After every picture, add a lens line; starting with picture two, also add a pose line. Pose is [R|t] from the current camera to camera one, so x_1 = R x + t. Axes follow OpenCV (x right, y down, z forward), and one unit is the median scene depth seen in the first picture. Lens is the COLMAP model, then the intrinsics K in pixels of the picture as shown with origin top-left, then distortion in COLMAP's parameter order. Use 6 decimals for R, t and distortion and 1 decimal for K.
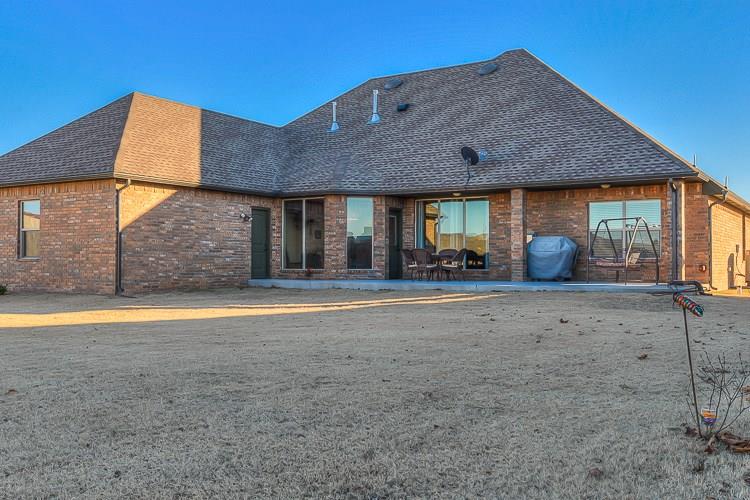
lens RADIAL K [[746.5, 0, 375.0], [0, 746.5, 250.0], [0, 0, 1]] dist [0.005172, 0.006980]
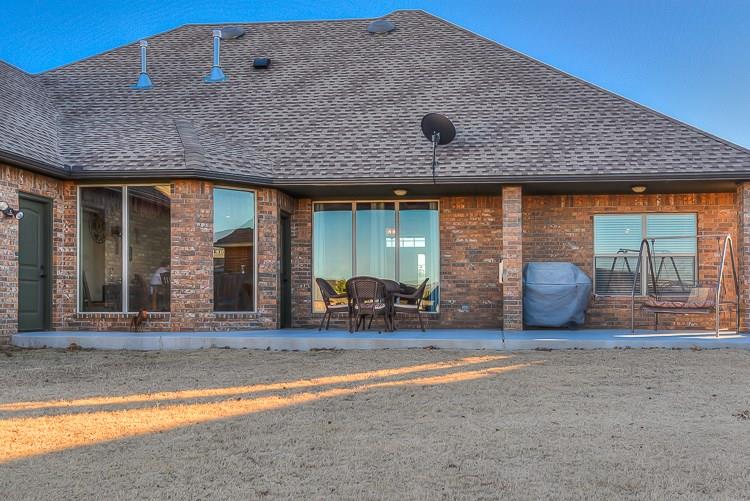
lens RADIAL K [[696.8, 0, 393.8], [0, 696.8, 297.5], [0, 0, 1]] dist [0.015105, 0.016018]
pose [[0.892232, 0.004577, 0.451554, -0.155154], [-0.009368, 0.999921, 0.008374, 0.008663], [-0.451480, -0.011702, 0.892204, 0.460442]]
